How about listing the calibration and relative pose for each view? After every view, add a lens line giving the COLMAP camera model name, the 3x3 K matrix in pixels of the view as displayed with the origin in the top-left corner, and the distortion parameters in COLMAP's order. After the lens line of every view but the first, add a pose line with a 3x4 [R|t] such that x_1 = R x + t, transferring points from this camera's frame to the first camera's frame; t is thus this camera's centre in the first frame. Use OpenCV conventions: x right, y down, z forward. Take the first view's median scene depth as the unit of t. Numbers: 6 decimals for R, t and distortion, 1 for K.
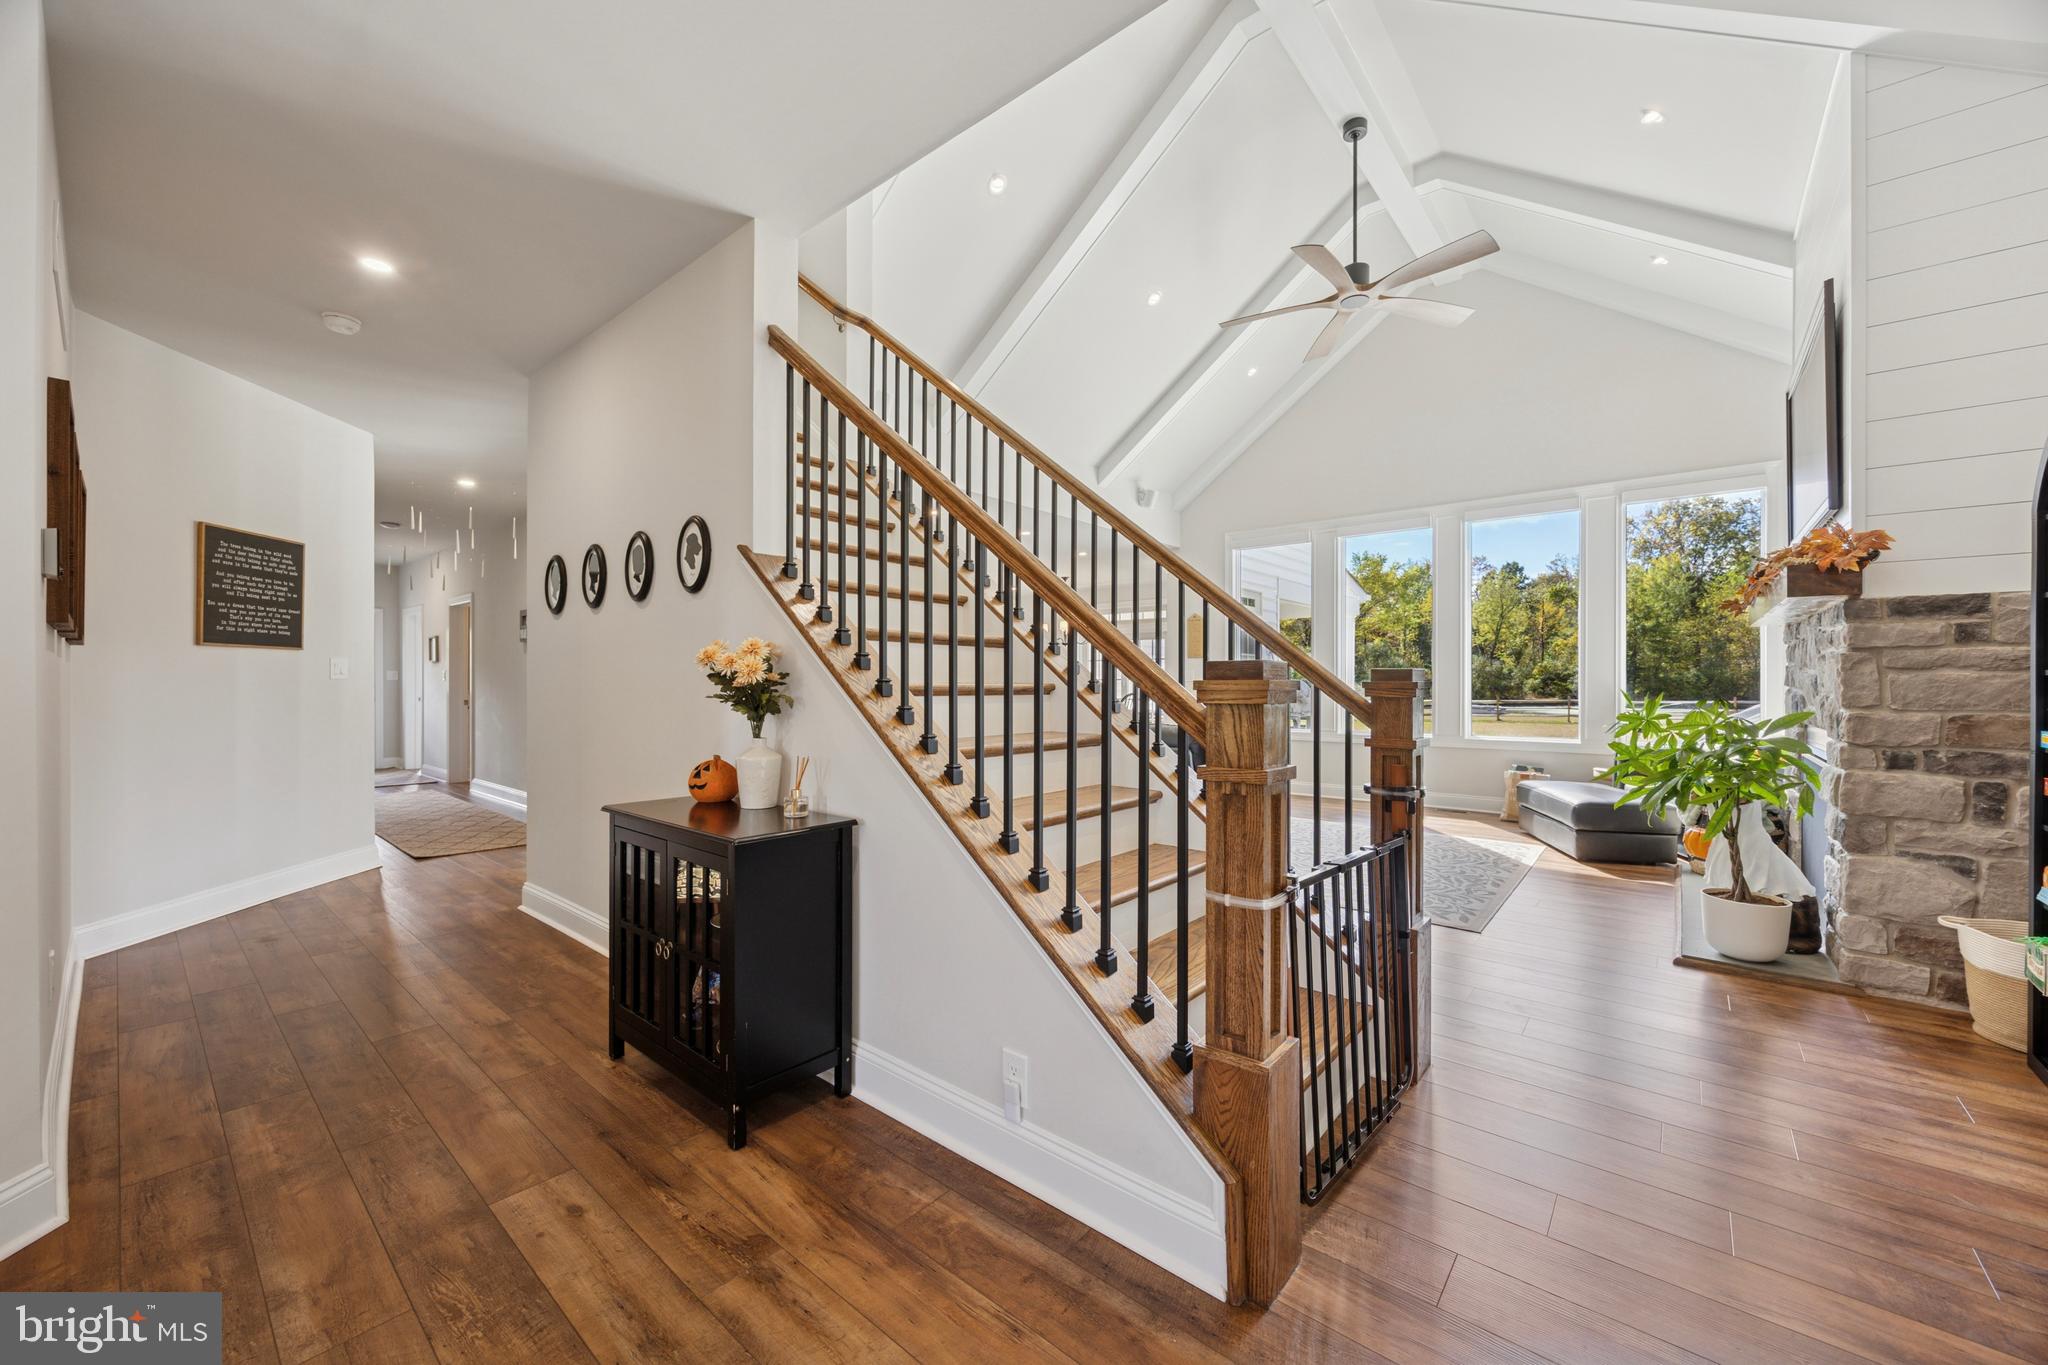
lens RADIAL K [[782.5, 0, 1024.0], [0, 782.5, 682.5], [0, 0, 1]] dist [-0.000009, -0.000075]
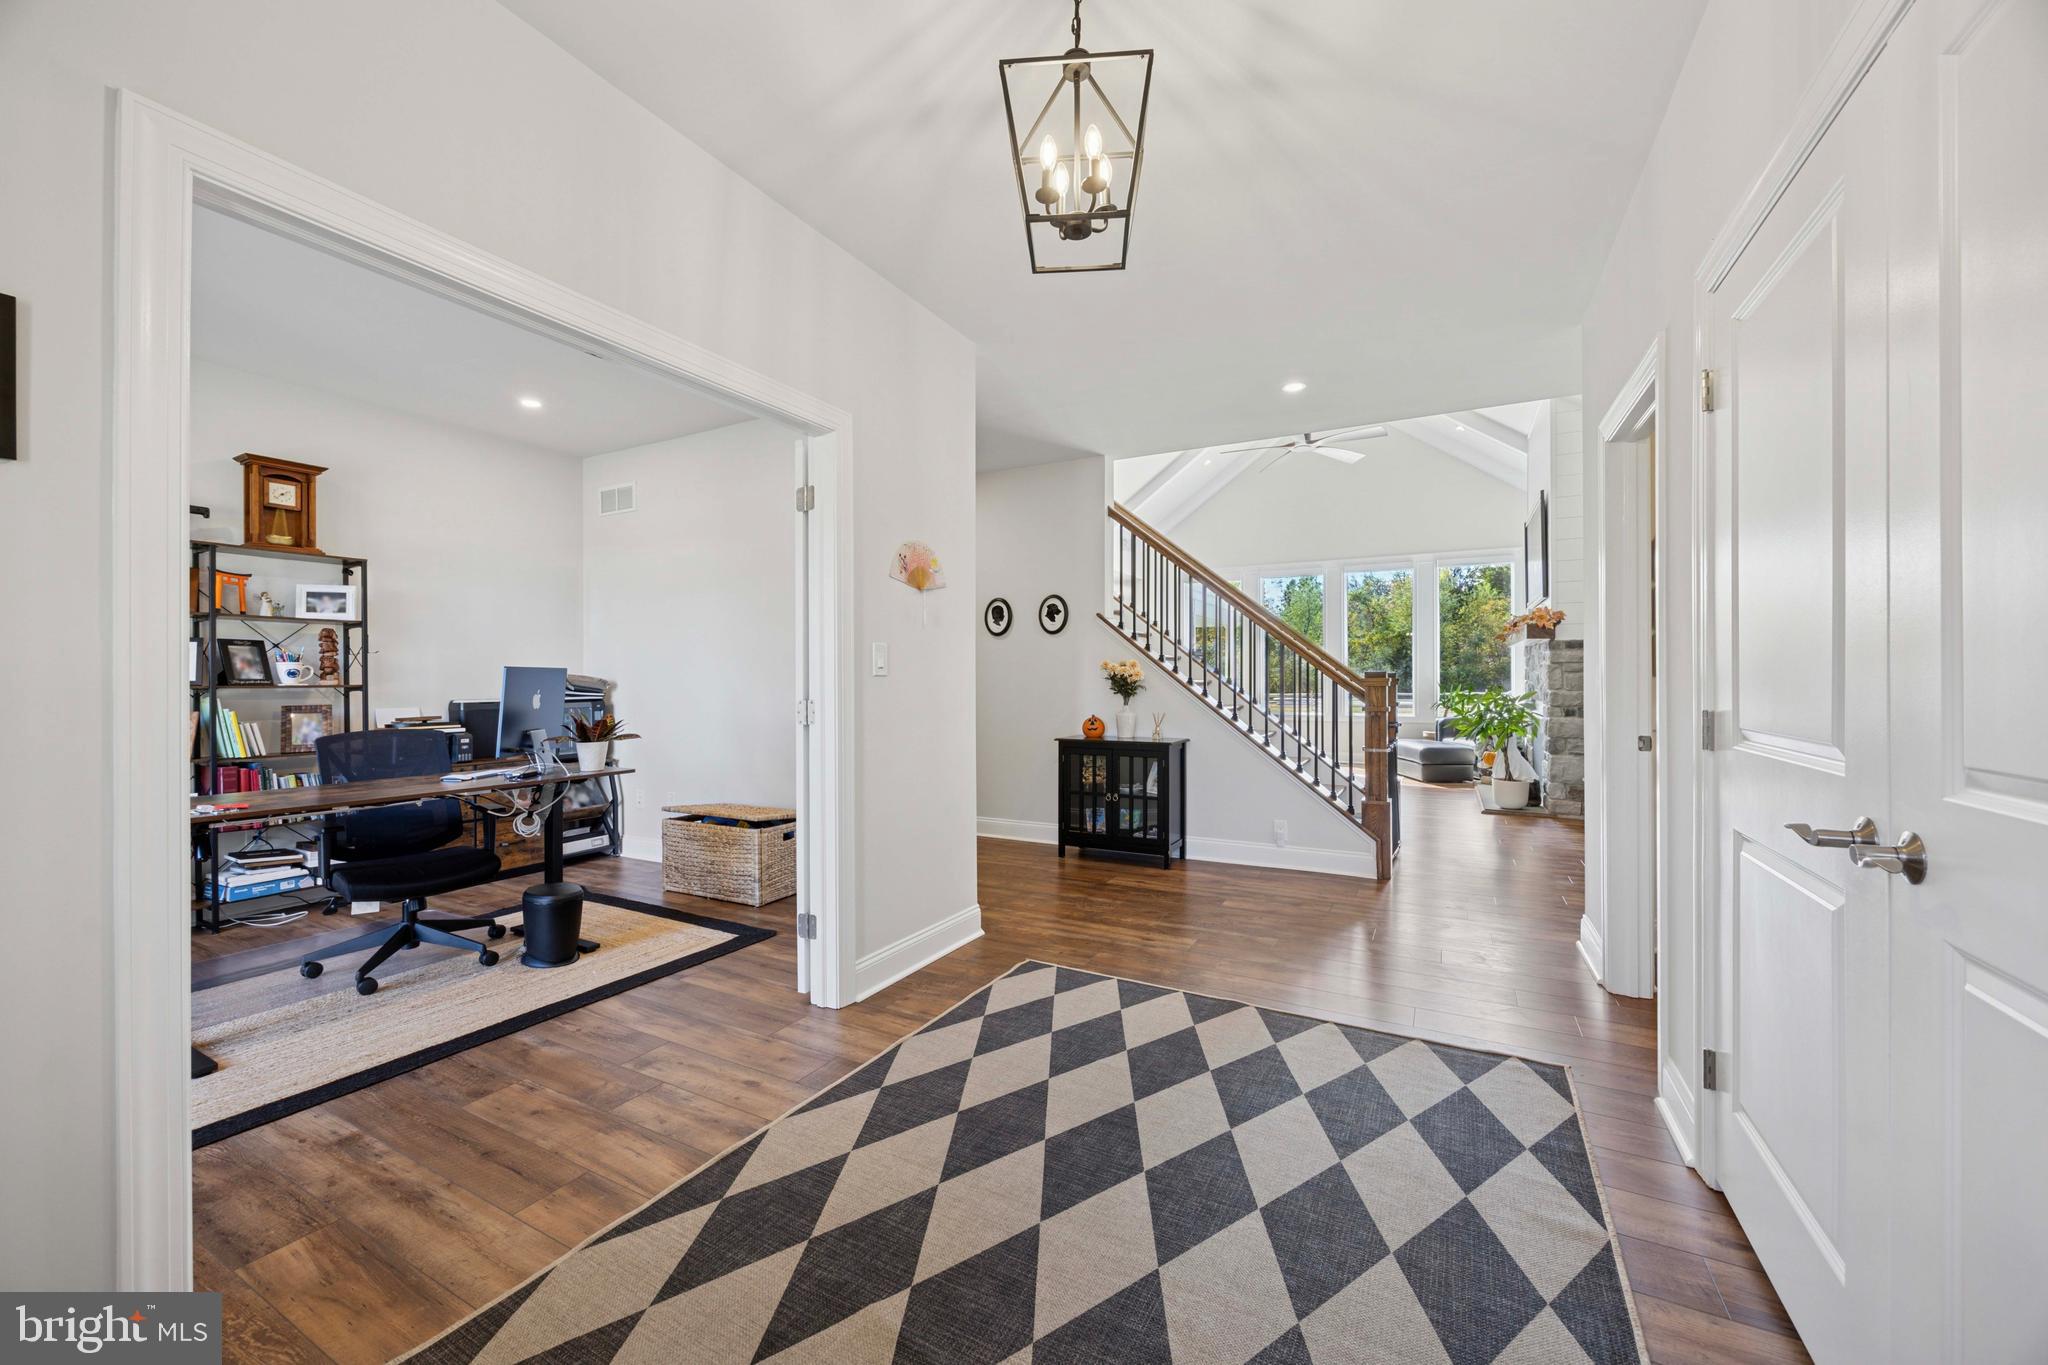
lens RADIAL K [[782.5, 0, 1024.0], [0, 782.5, 682.5], [0, 0, 1]] dist [-0.000009, -0.000075]
pose [[0.978911, -0.006787, 0.204173, -0.832709], [0.006499, 0.999977, 0.002081, -0.001047], [-0.204182, -0.000710, 0.978933, -0.839379]]
